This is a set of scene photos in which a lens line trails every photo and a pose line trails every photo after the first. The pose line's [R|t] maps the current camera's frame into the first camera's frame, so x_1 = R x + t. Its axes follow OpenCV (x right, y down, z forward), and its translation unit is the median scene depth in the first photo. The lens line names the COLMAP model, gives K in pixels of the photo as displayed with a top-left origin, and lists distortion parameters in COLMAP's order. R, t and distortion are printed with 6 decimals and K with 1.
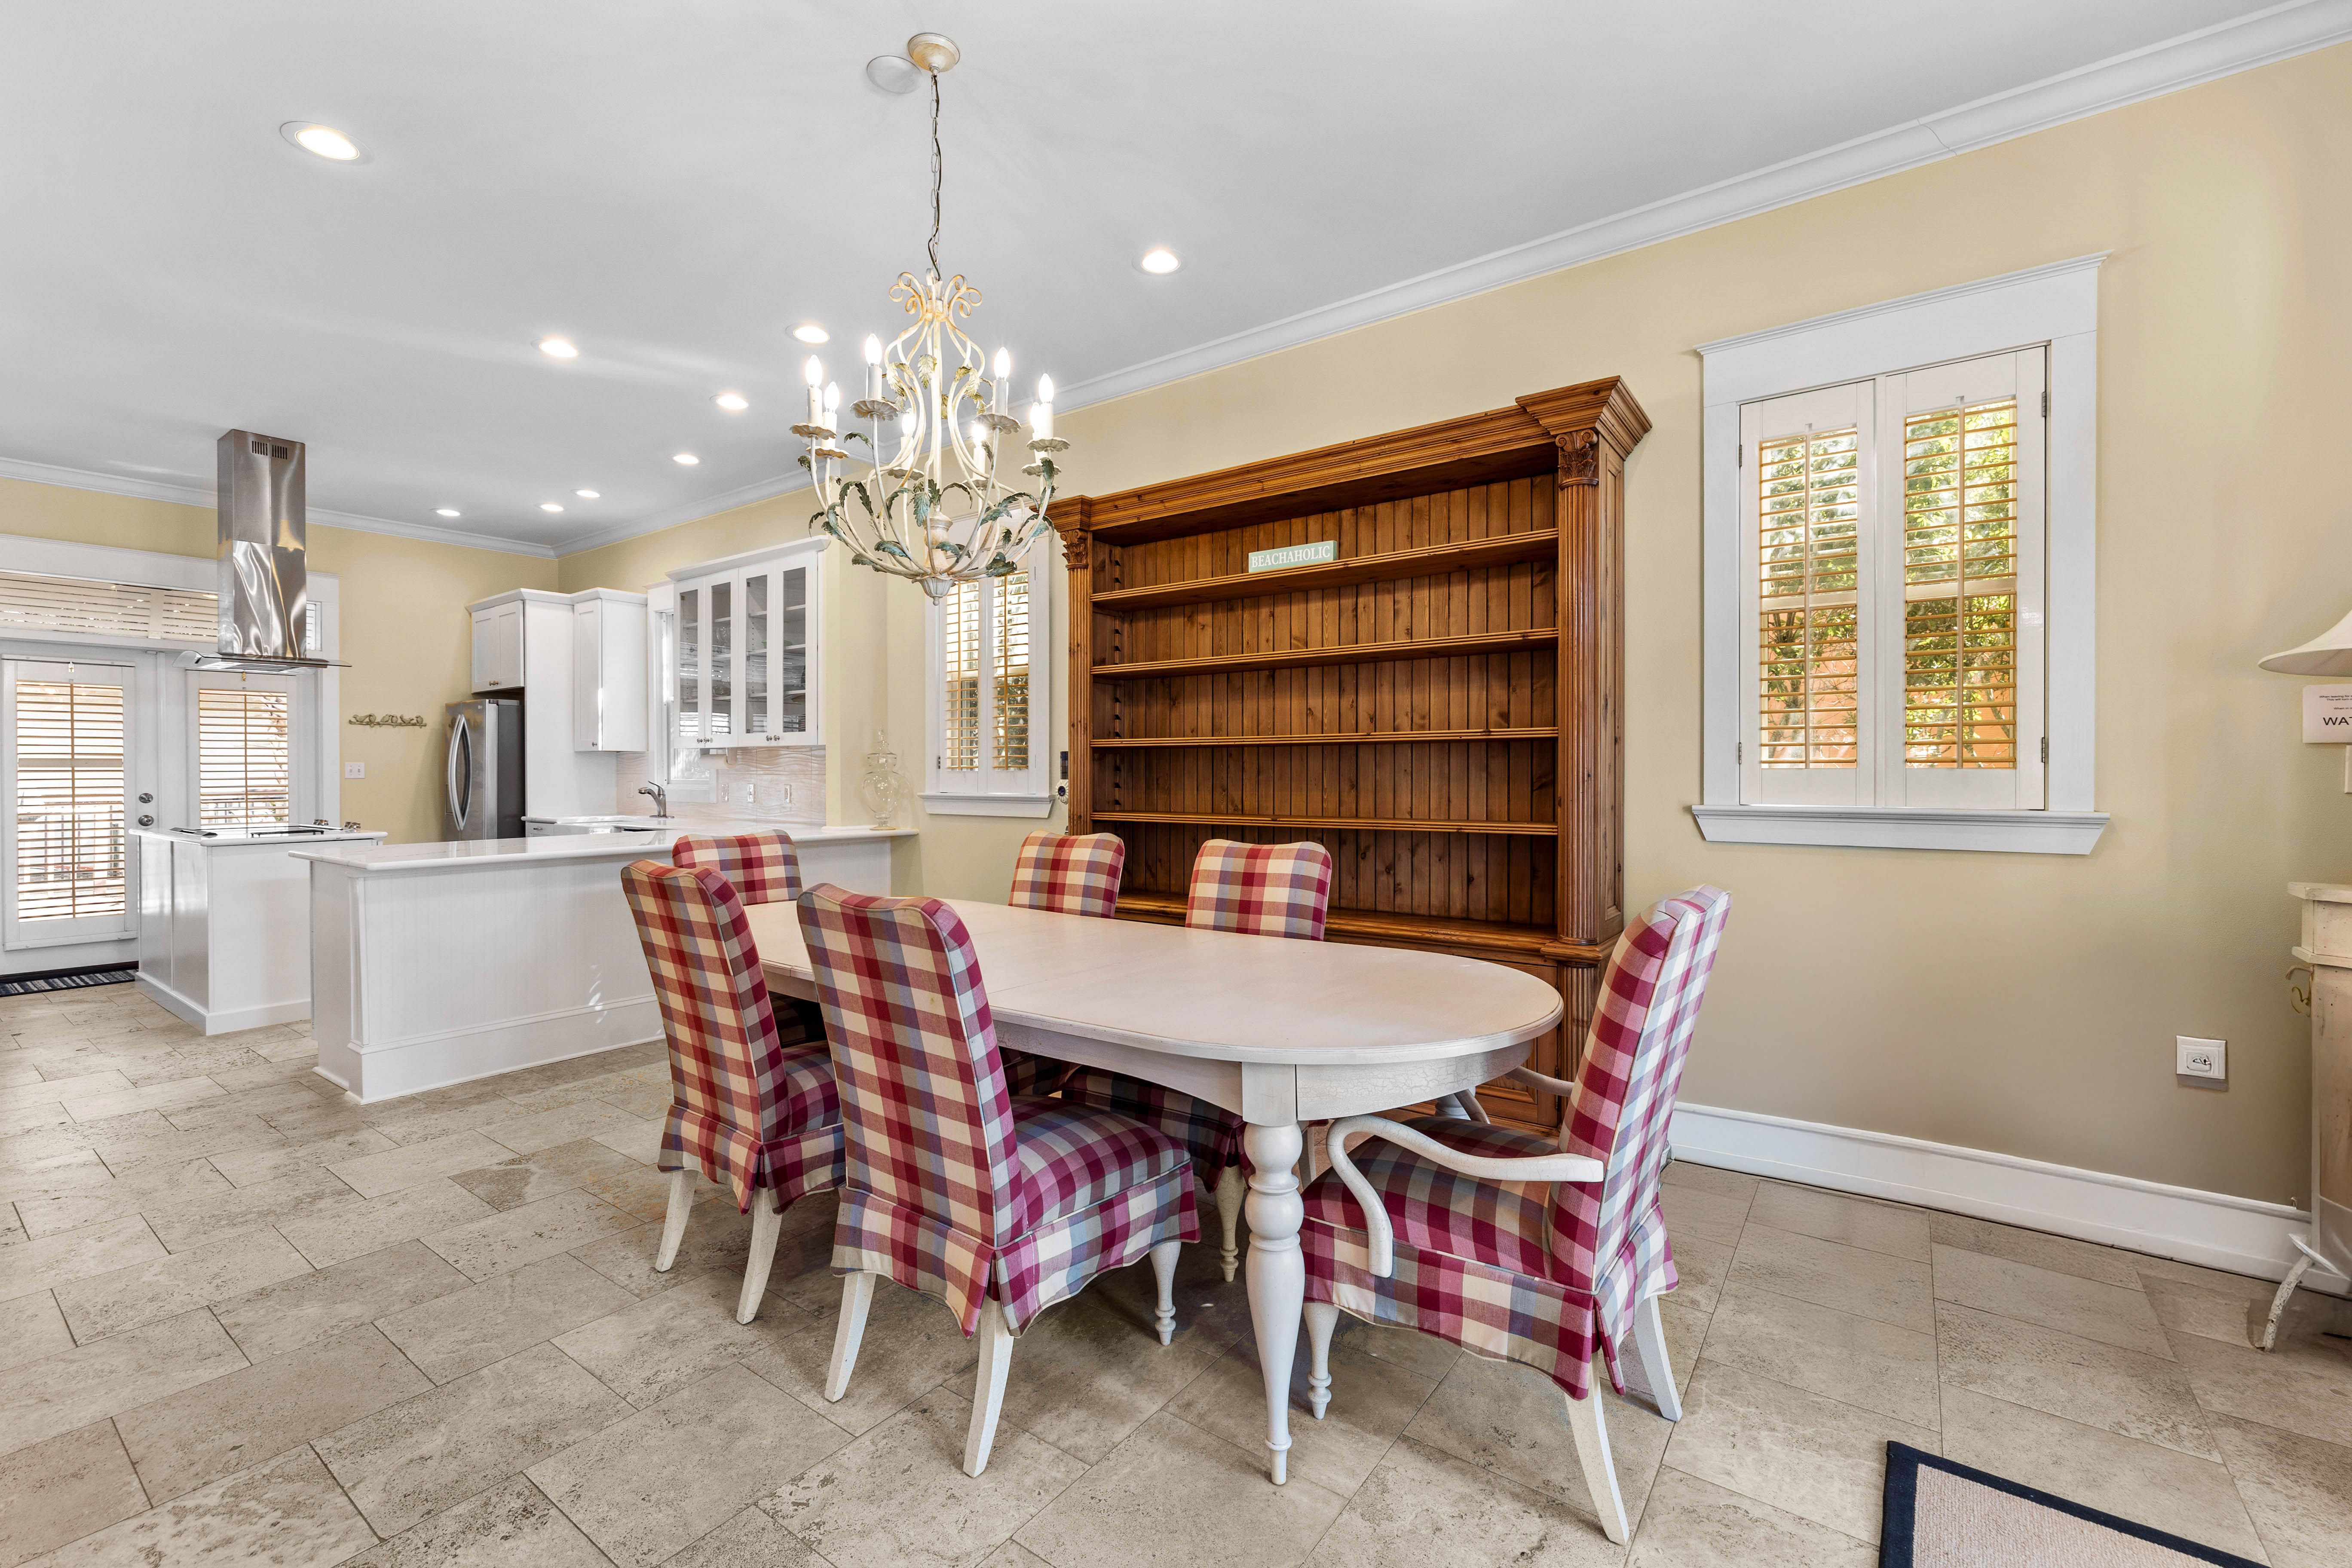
lens RADIAL K [[1003.3, 0, 1171.5], [0, 1003.3, 773.4], [0, 0, 1]] dist [0.001768, -0.000343]
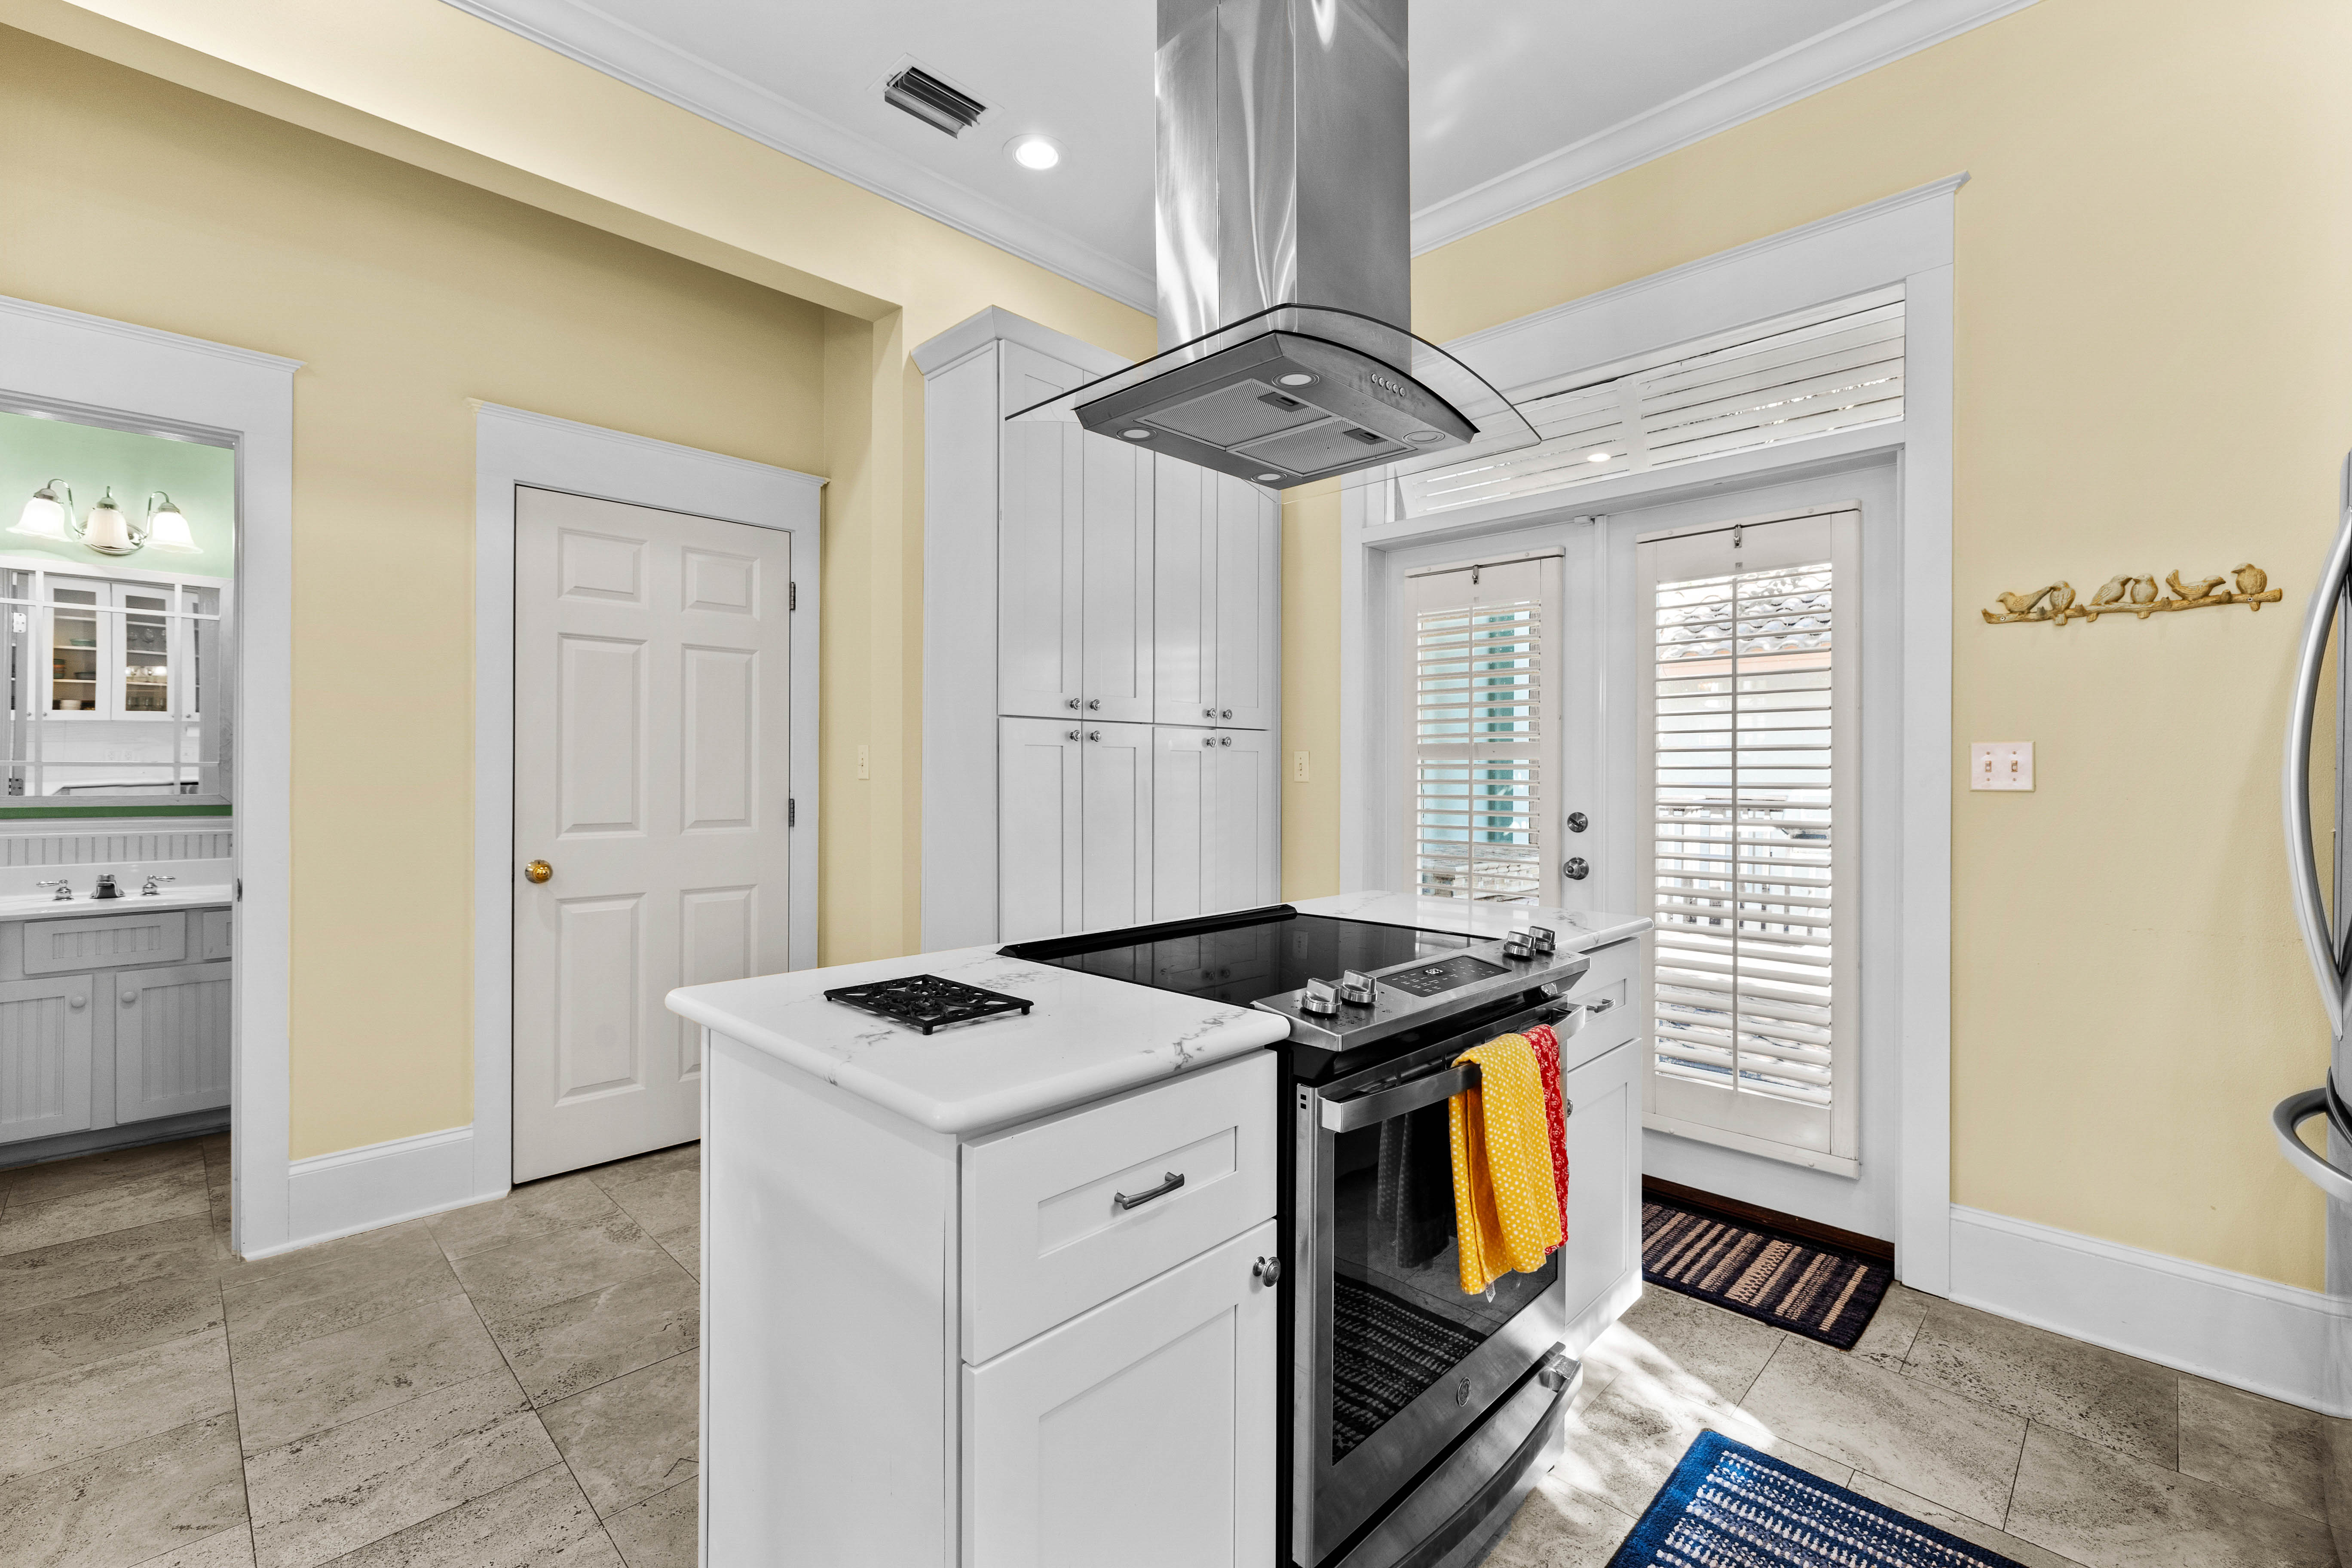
lens RADIAL K [[1003.3, 0, 1171.5], [0, 1003.3, 773.4], [0, 0, 1]] dist [0.001768, -0.000343]
pose [[-0.152448, 0.007320, -0.988284, -0.748081], [-0.004469, 0.999957, 0.008096, -0.003180], [0.988301, 0.005651, -0.152409, 1.293673]]
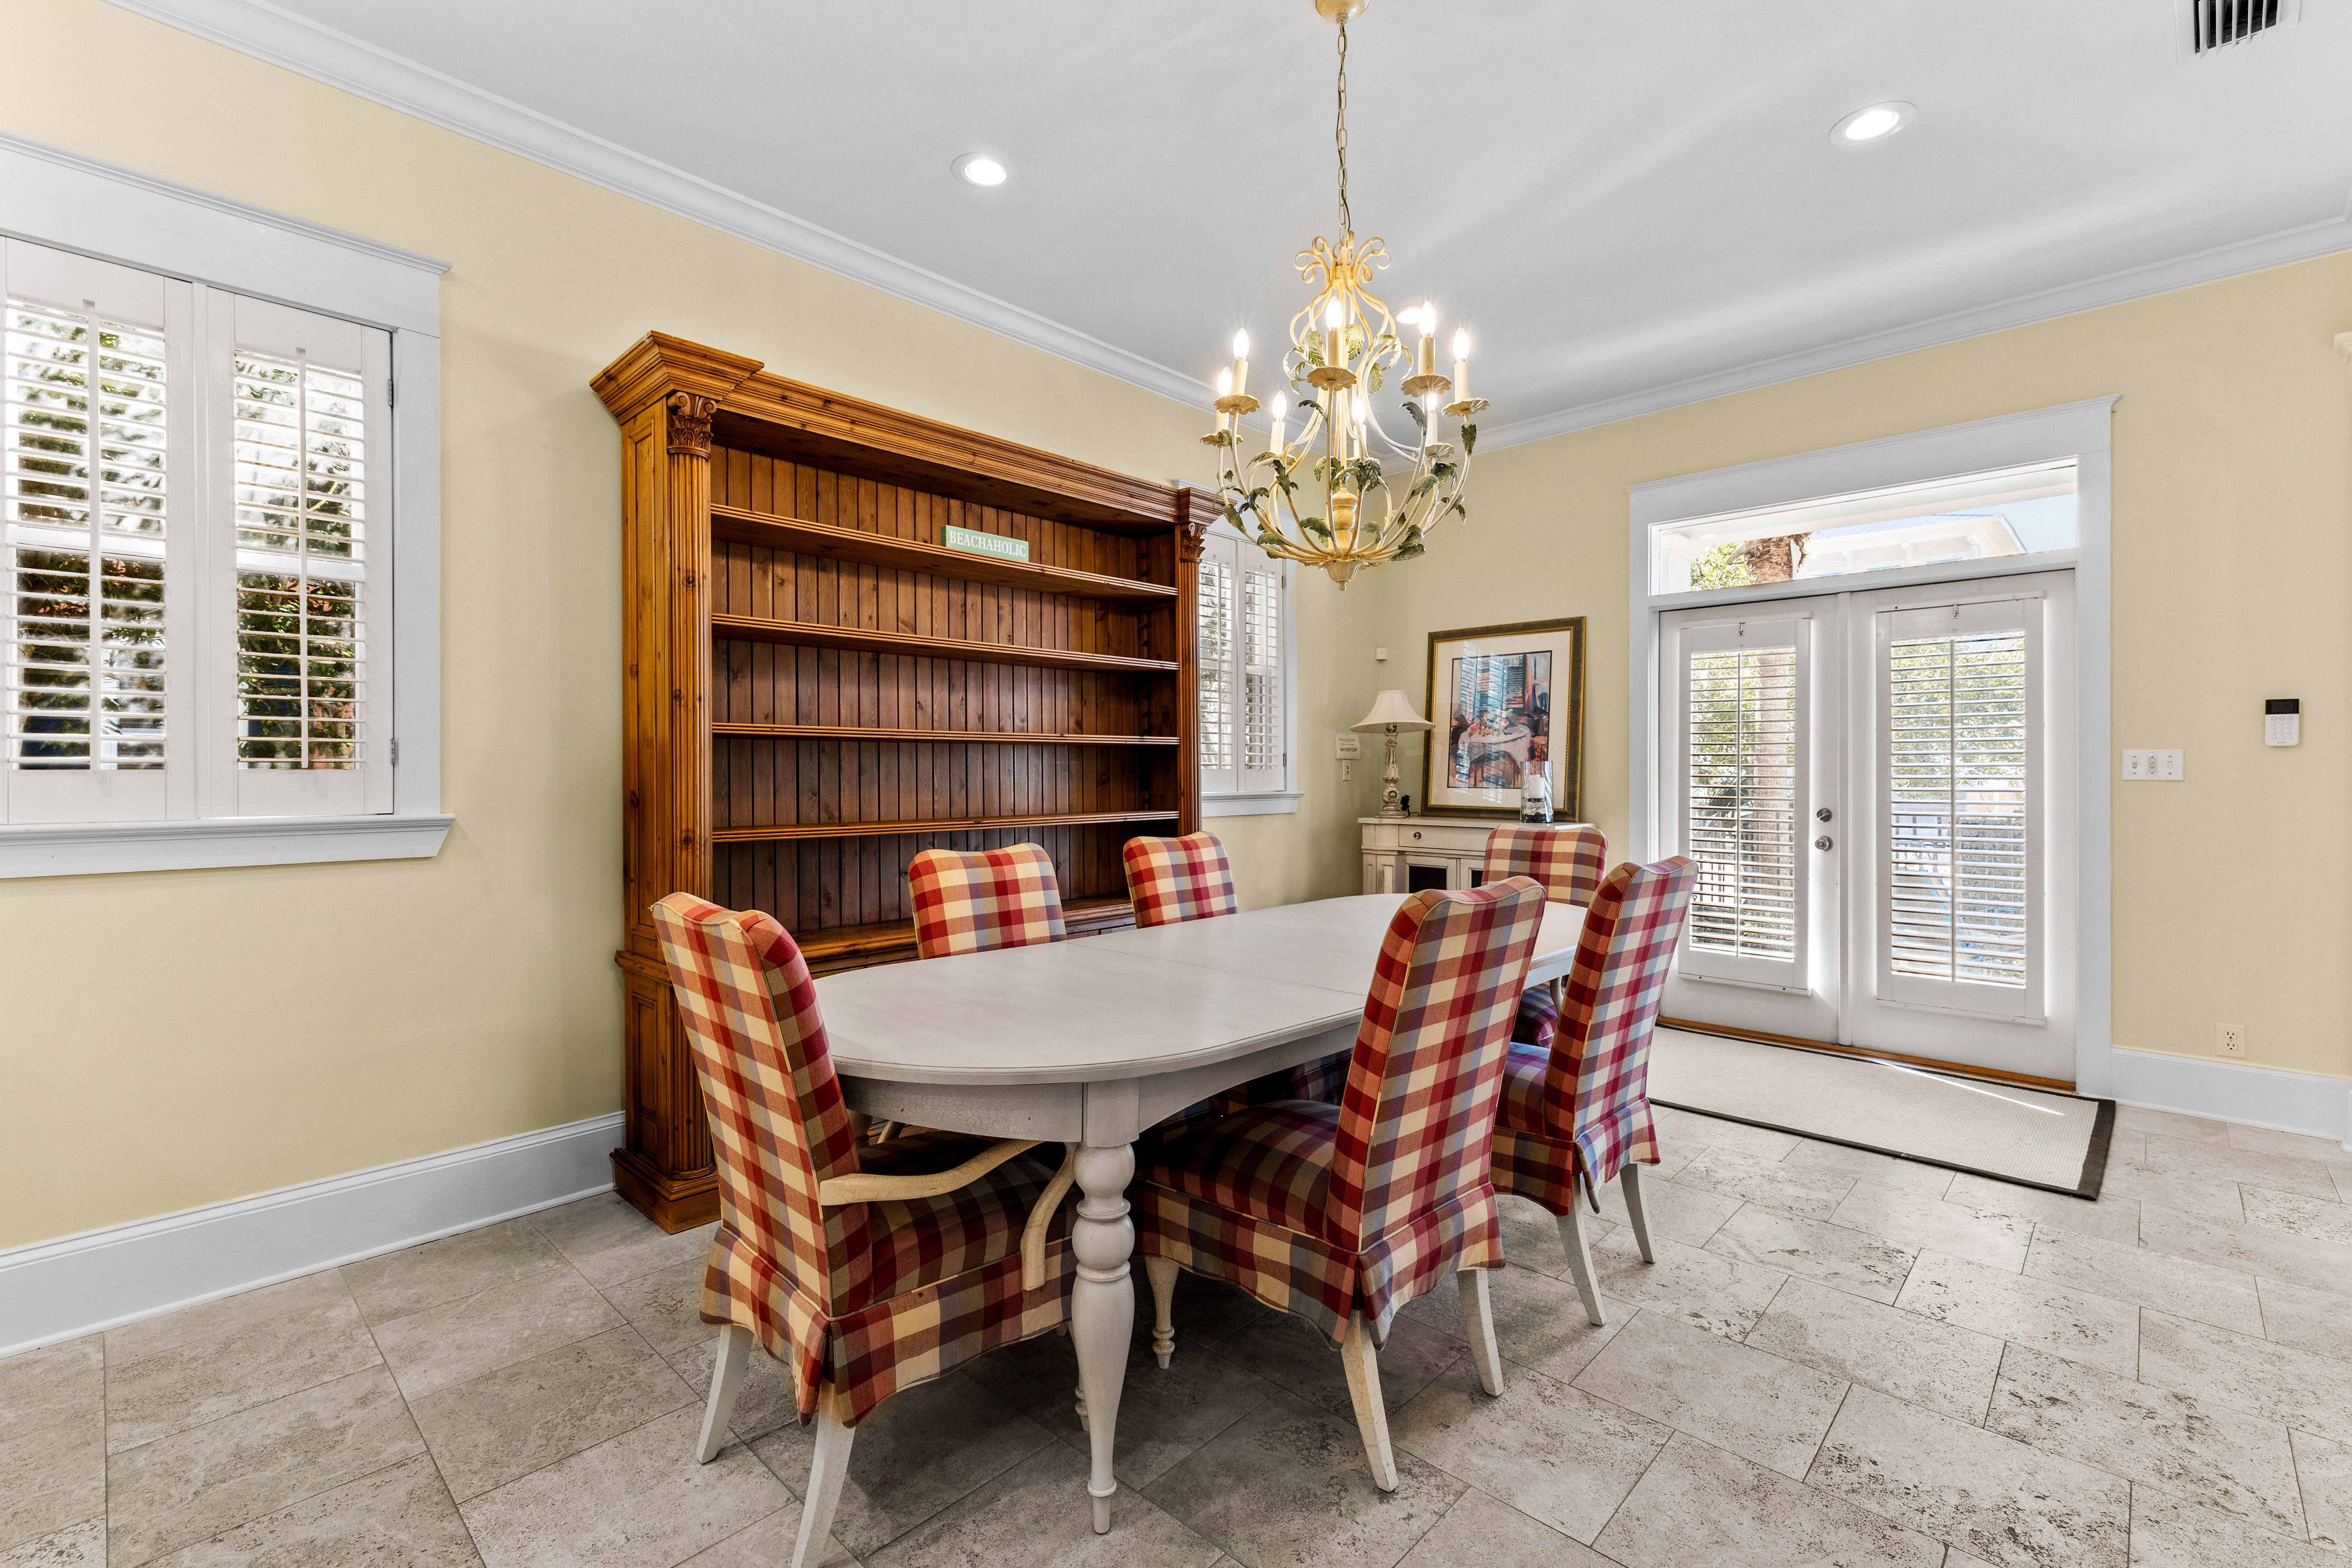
lens RADIAL K [[1023.6, 0, 1173.5], [0, 1023.6, 771.7], [0, 0, 1]] dist [0.008417, 0.000075]
pose [[0.126598, 0.001789, 0.991952, -0.706499], [0.004338, 0.999988, -0.002357, 0.002041], [-0.991945, 0.004601, 0.126589, 0.606734]]
